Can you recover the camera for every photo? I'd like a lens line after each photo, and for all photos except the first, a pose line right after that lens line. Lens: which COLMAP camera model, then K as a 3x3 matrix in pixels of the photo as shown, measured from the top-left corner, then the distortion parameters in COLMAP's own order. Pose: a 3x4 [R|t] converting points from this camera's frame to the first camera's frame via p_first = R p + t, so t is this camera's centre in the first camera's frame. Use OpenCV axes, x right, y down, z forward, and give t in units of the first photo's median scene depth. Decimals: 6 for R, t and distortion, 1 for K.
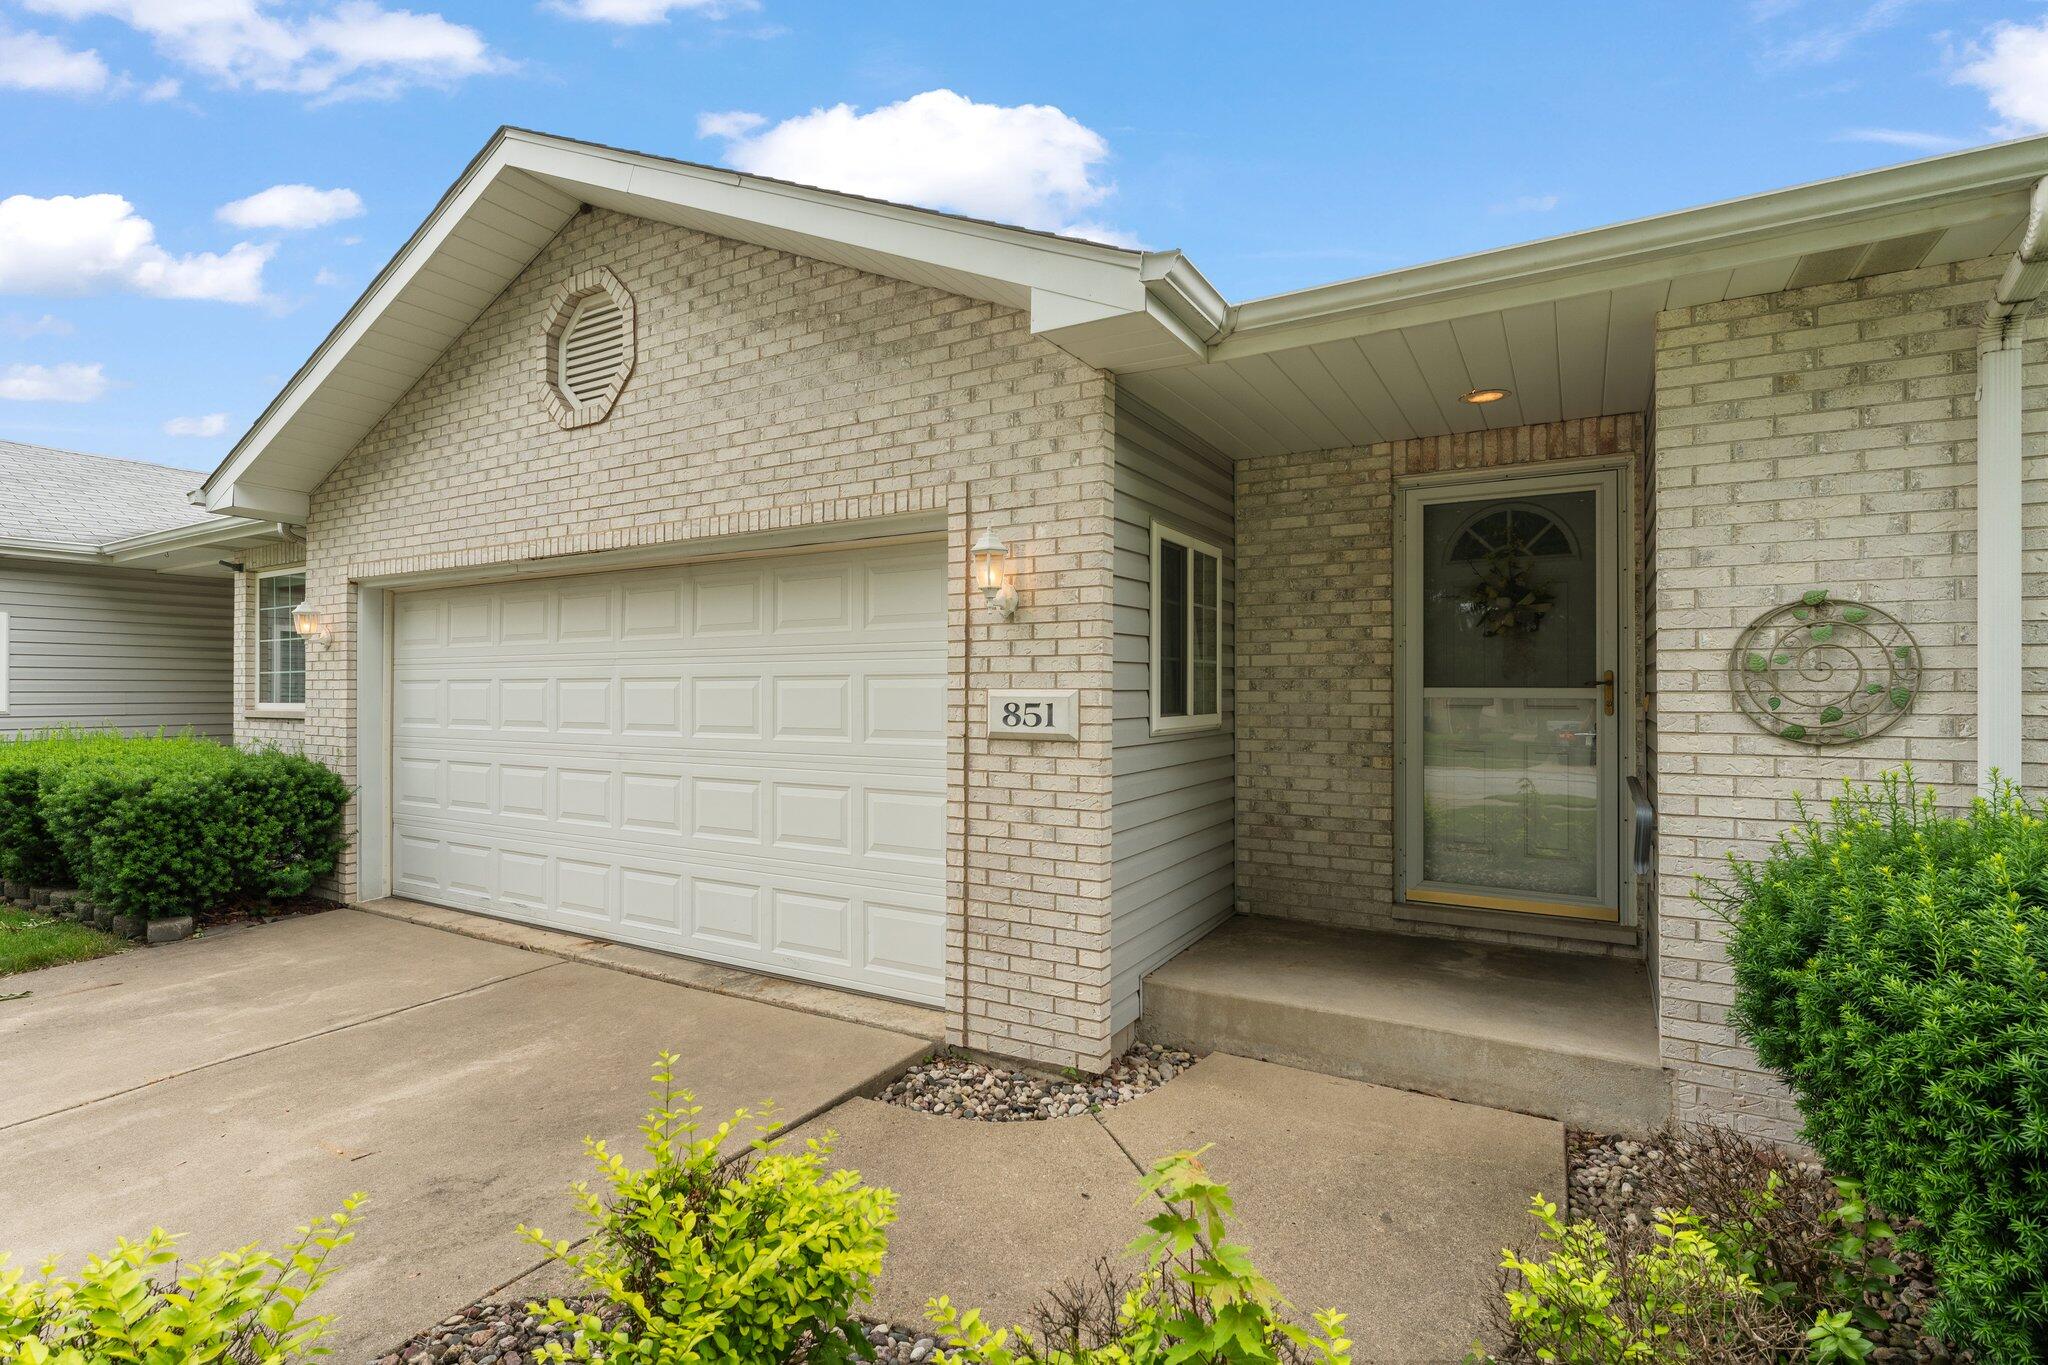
lens RADIAL K [[966.8, 0, 1014.4], [0, 966.8, 685.2], [0, 0, 1]] dist [-0.000494, -0.000905]
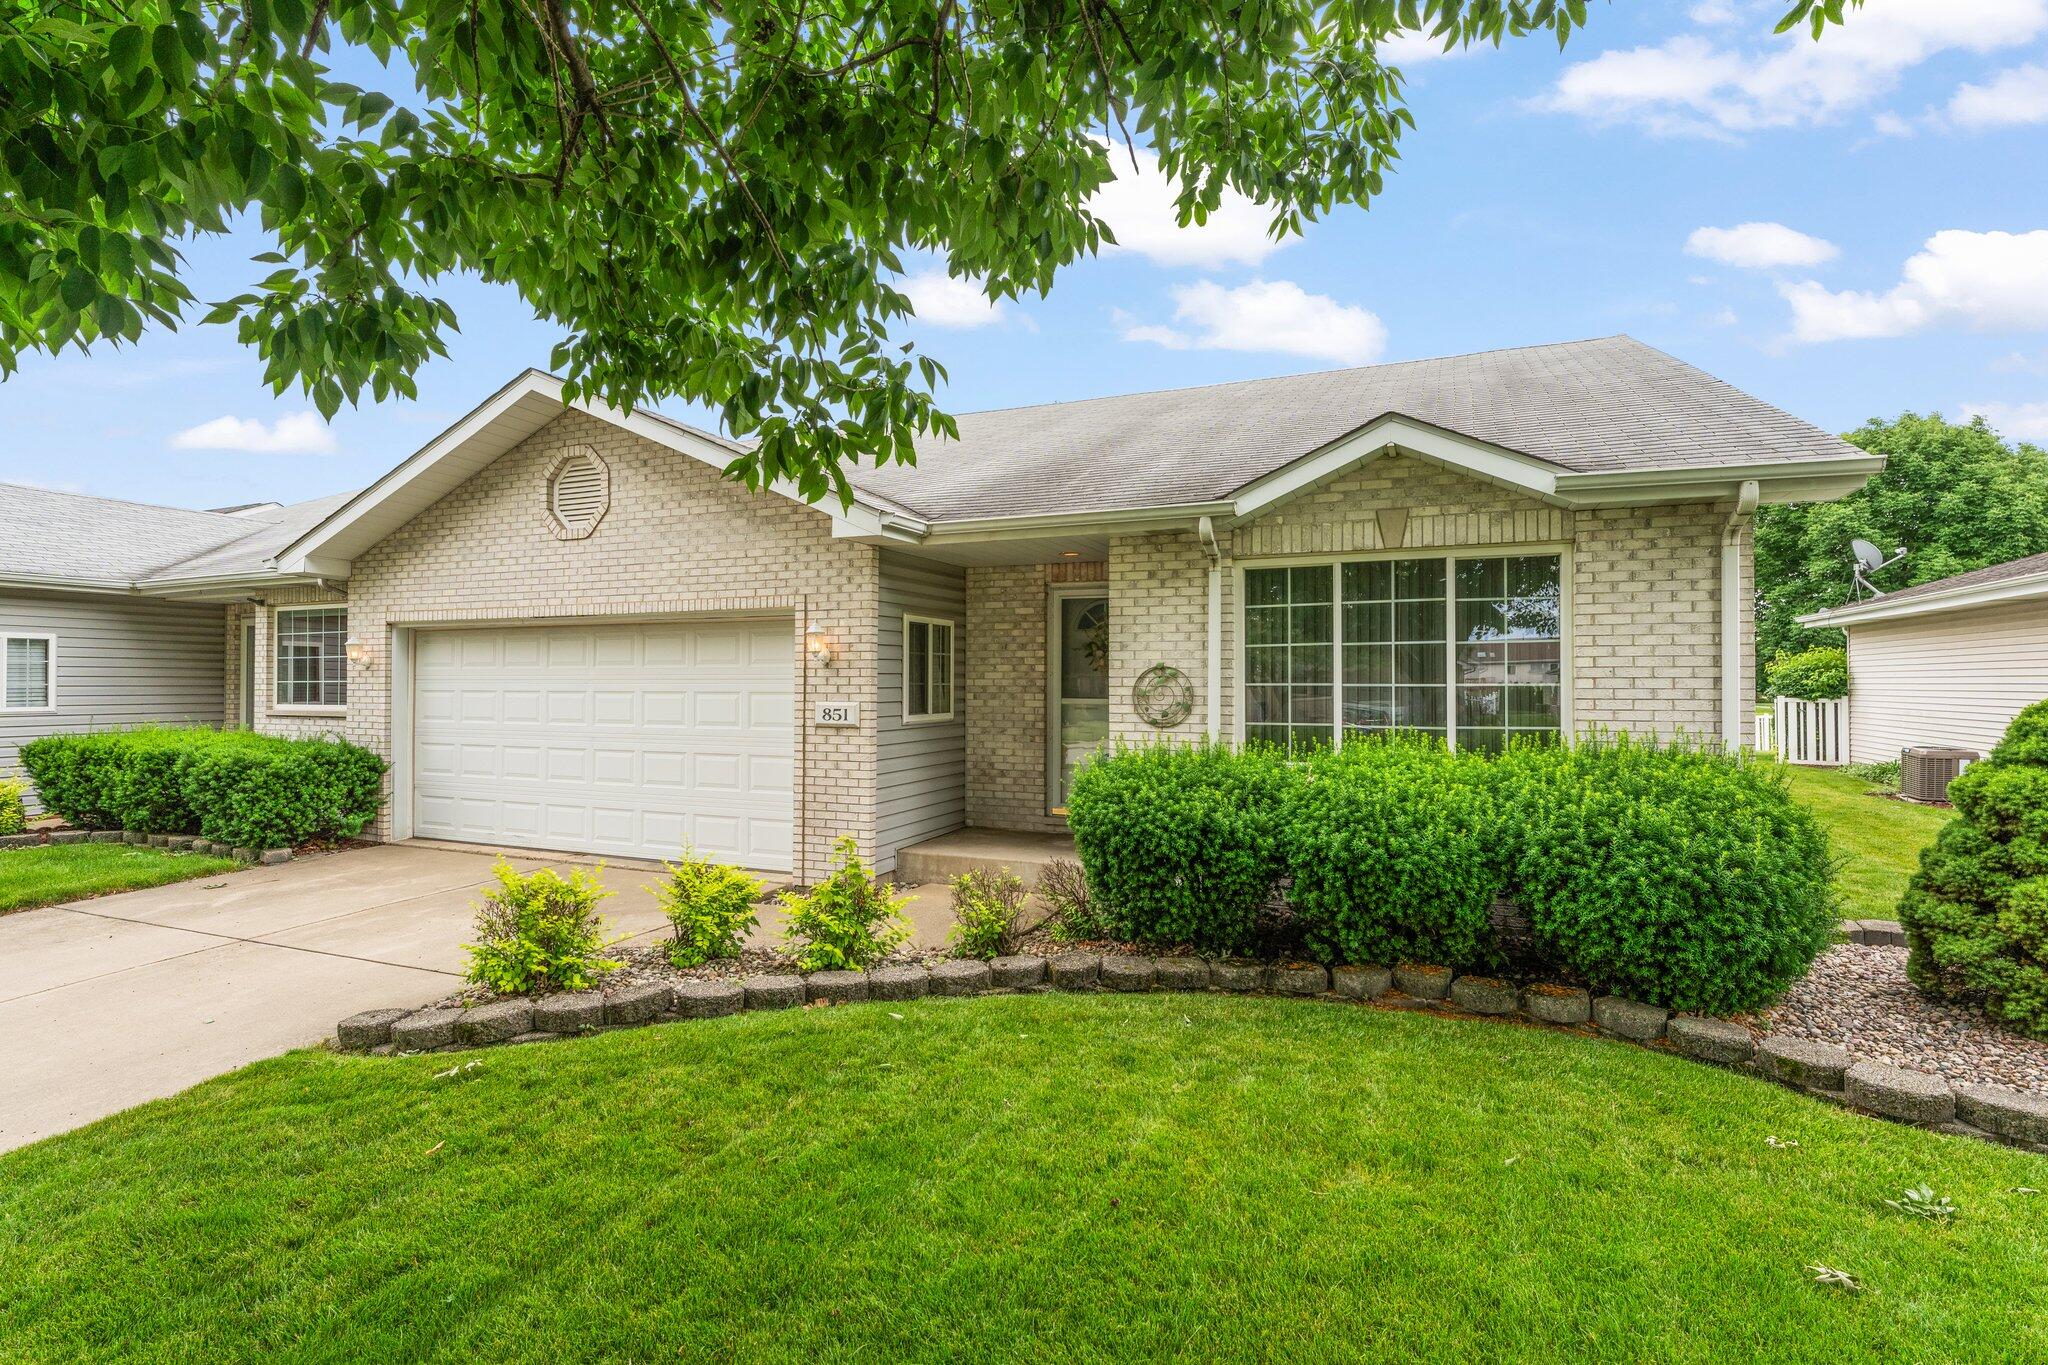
lens RADIAL K [[966.8, 0, 1023.0], [0, 966.8, 670.9], [0, 0, 1]] dist [-0.000494, -0.000905]
pose [[0.990630, 0.002865, 0.136544, 0.098934], [-0.001982, 0.999976, -0.006601, -0.037072], [-0.136560, 0.006268, 0.990612, -0.808521]]
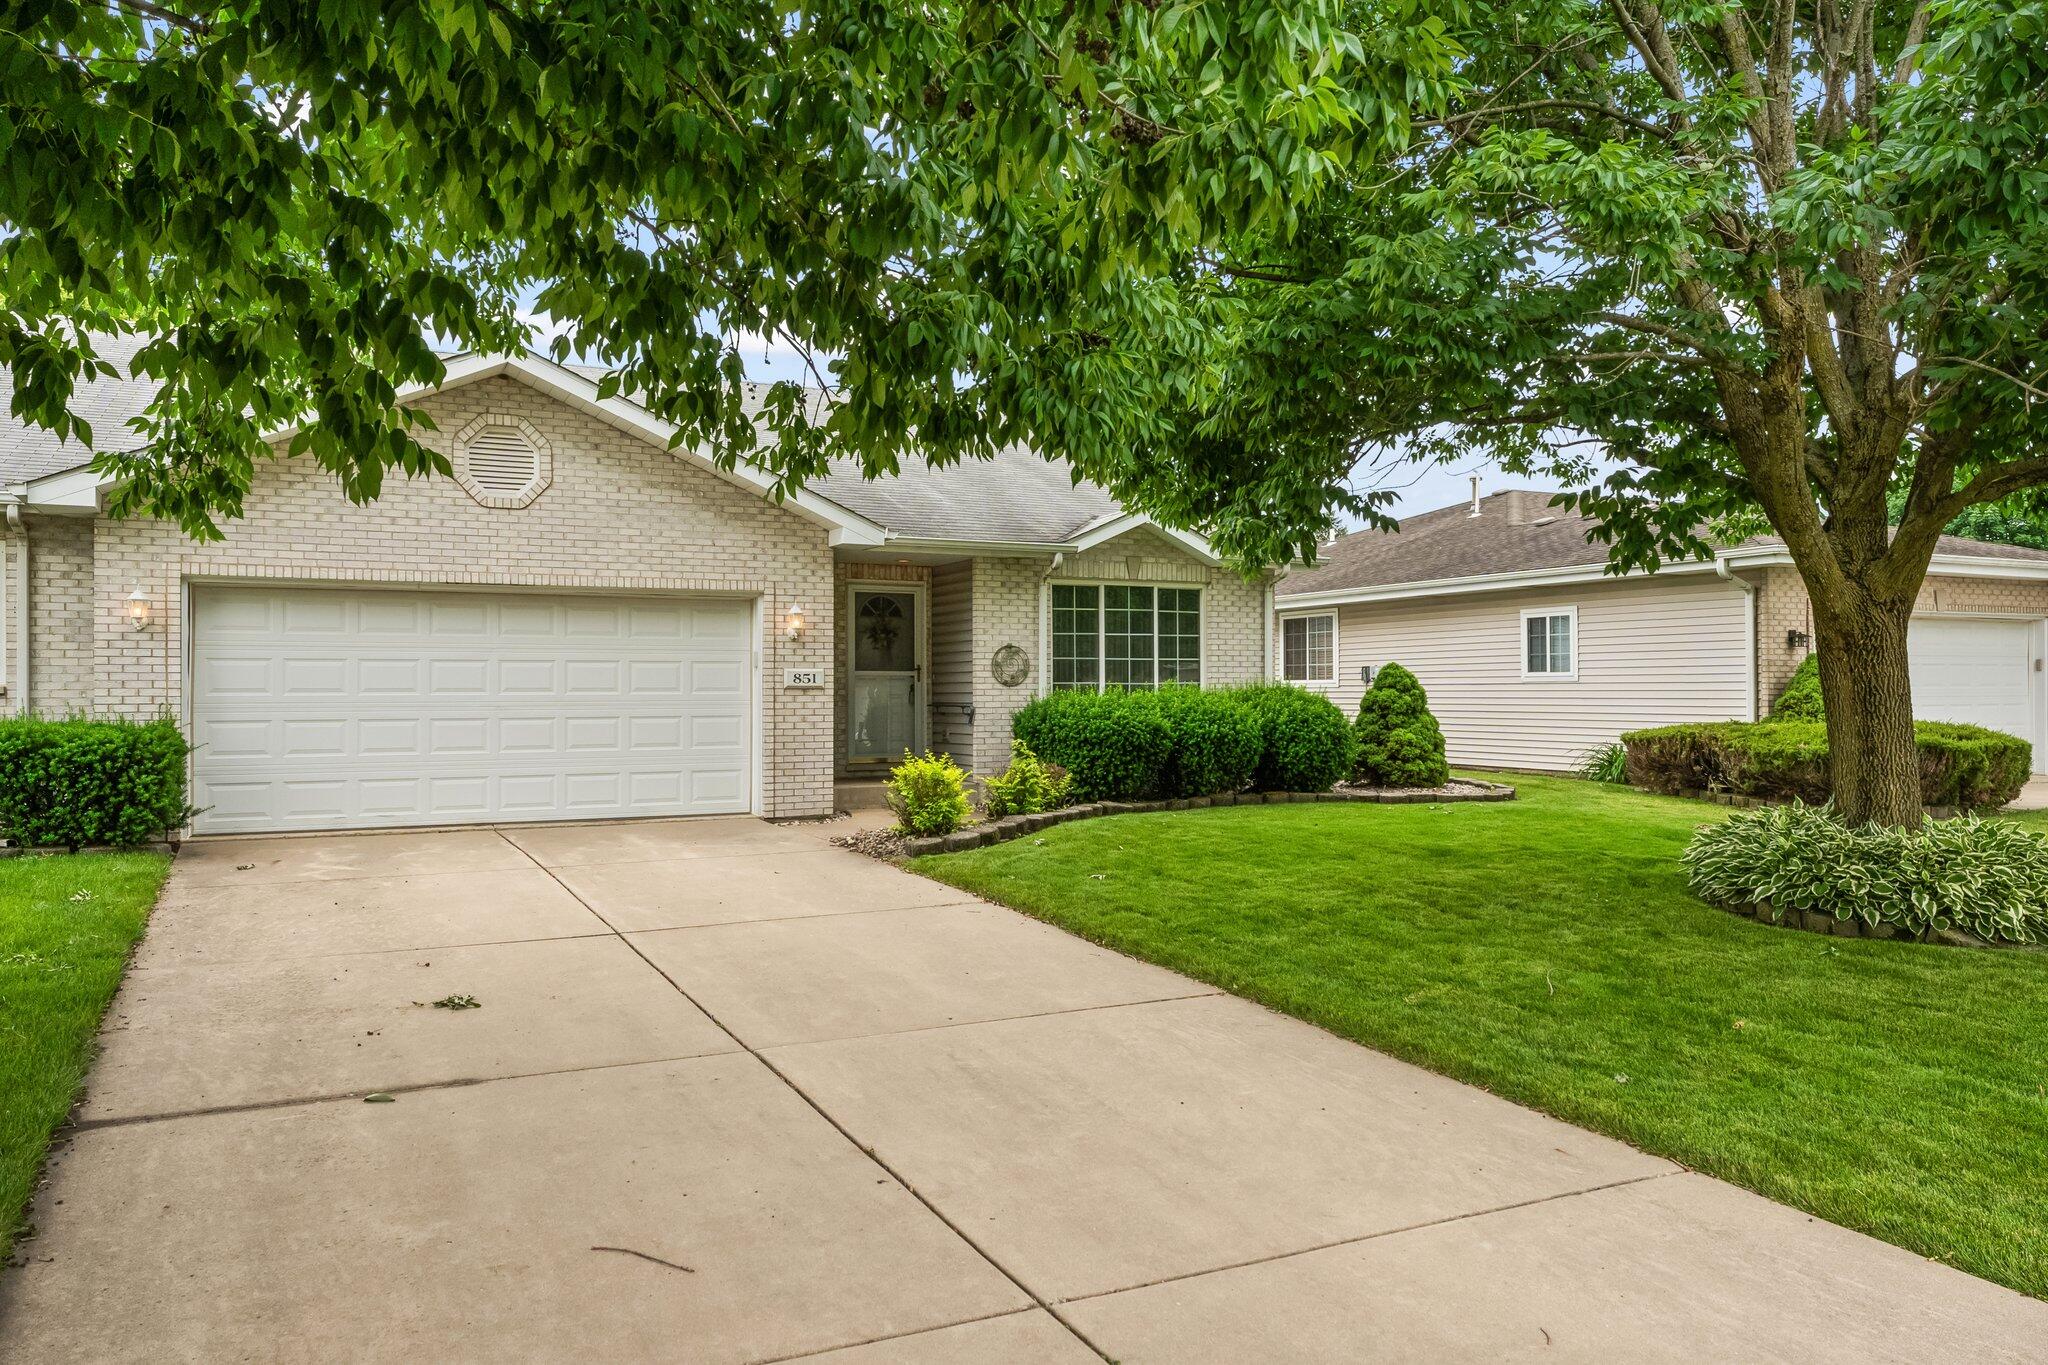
lens RADIAL K [[1436.5, 0, 1020.2], [0, 1436.5, 685.3], [0, 0, 1]] dist [-0.011840, -0.003412]
pose [[0.544534, 0.002404, 0.838735, -2.221521], [-0.003617, 0.999993, -0.000518, 0.037900], [-0.838731, -0.002752, 0.544539, -1.191190]]
